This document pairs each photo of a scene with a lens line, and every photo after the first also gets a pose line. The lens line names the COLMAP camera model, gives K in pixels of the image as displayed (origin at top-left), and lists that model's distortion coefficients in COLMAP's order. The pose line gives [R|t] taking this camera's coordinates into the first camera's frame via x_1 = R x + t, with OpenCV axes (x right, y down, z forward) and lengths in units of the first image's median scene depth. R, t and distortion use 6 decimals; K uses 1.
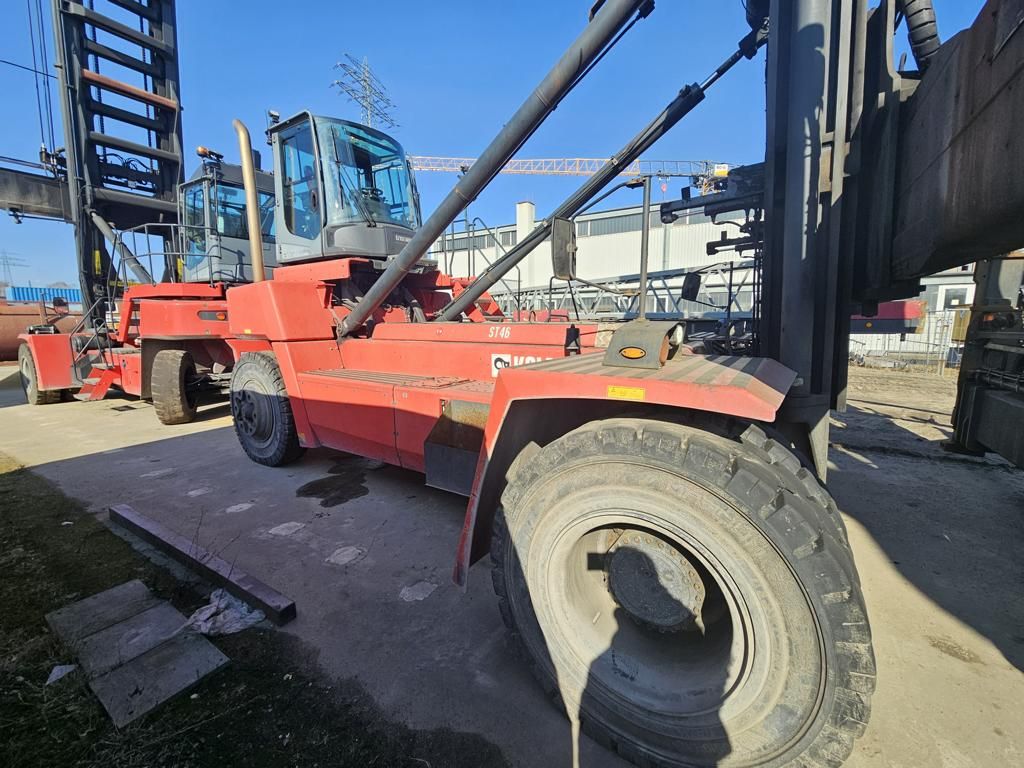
lens RADIAL K [[419.6, 0, 514.5], [0, 419.6, 380.2], [0, 0, 1]] dist [-0.001687, 0.001070]
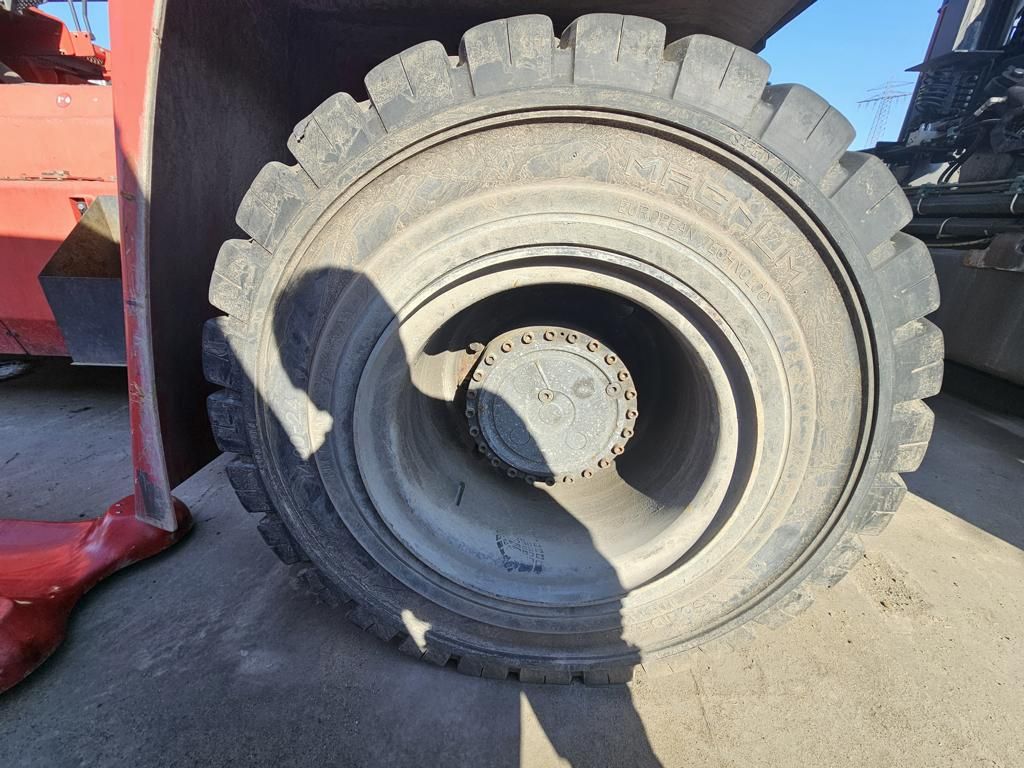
lens RADIAL K [[419.6, 0, 514.2], [0, 419.6, 380.9], [0, 0, 1]] dist [-0.001687, 0.001070]
pose [[0.869185, -0.160544, 0.467700, 0.022384], [0.044726, 0.967476, 0.248979, 0.316556], [-0.492461, -0.195491, 0.848095, 0.579053]]
